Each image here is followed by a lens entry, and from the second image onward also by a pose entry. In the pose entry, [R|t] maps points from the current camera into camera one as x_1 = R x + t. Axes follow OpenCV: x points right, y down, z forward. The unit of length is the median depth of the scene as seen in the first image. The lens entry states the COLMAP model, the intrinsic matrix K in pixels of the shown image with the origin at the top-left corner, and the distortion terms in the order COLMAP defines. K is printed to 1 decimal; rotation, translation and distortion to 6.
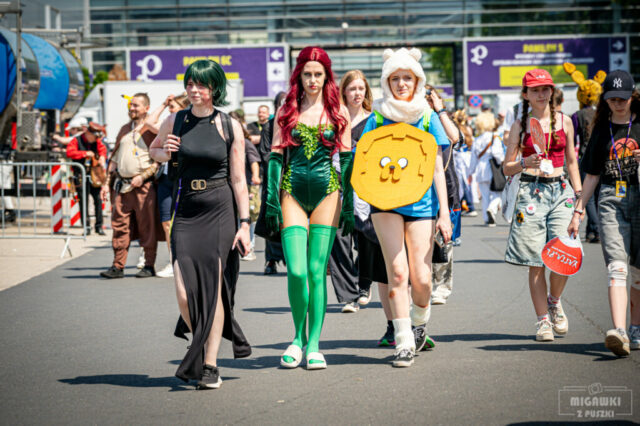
lens RADIAL K [[2536.8, 0, 320.0], [0, 2536.8, 213.0], [0, 0, 1]] dist [0.069555, -2.035392]
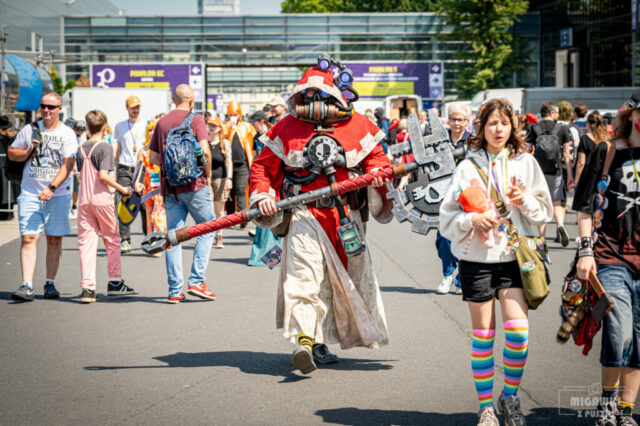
lens RADIAL K [[1585.9, 0, 320.0], [0, 1585.9, 213.0], [0, 0, 1]] dist [-0.023839, 0.272002]
pose [[0.998142, 0.014678, 0.059144, 0.000838], [-0.016617, 0.999336, 0.032425, -0.012333], [-0.058629, -0.033347, 0.997723, 0.106753]]
